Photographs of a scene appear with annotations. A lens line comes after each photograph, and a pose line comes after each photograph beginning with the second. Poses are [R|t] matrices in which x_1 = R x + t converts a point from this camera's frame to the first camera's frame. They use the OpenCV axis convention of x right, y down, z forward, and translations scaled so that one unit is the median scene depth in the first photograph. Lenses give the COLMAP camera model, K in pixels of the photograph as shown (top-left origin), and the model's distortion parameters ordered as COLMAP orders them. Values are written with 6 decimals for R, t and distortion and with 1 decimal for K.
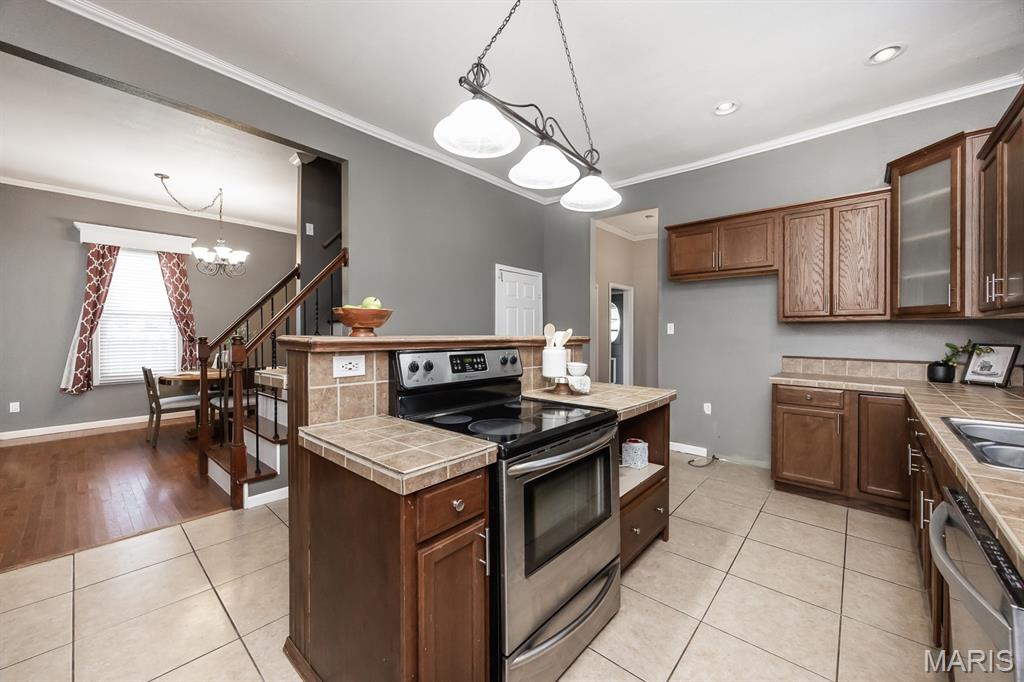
lens RADIAL K [[400.4, 0, 516.6], [0, 400.4, 335.0], [0, 0, 1]] dist [-0.001430, -0.000239]
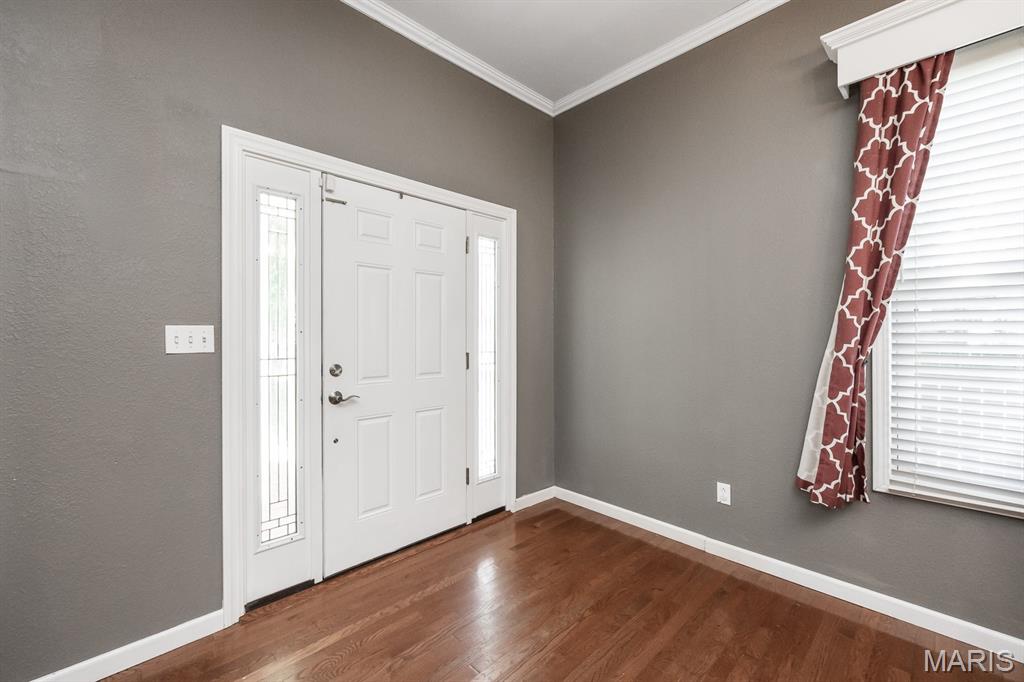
lens RADIAL K [[400.4, 0, 517.2], [0, 400.4, 335.3], [0, 0, 1]] dist [-0.001430, -0.000239]
pose [[-0.102386, 0.007322, -0.994718, -0.687016], [0.000476, 0.999973, 0.007312, -0.012024], [0.994745, 0.000275, -0.102387, 0.733216]]
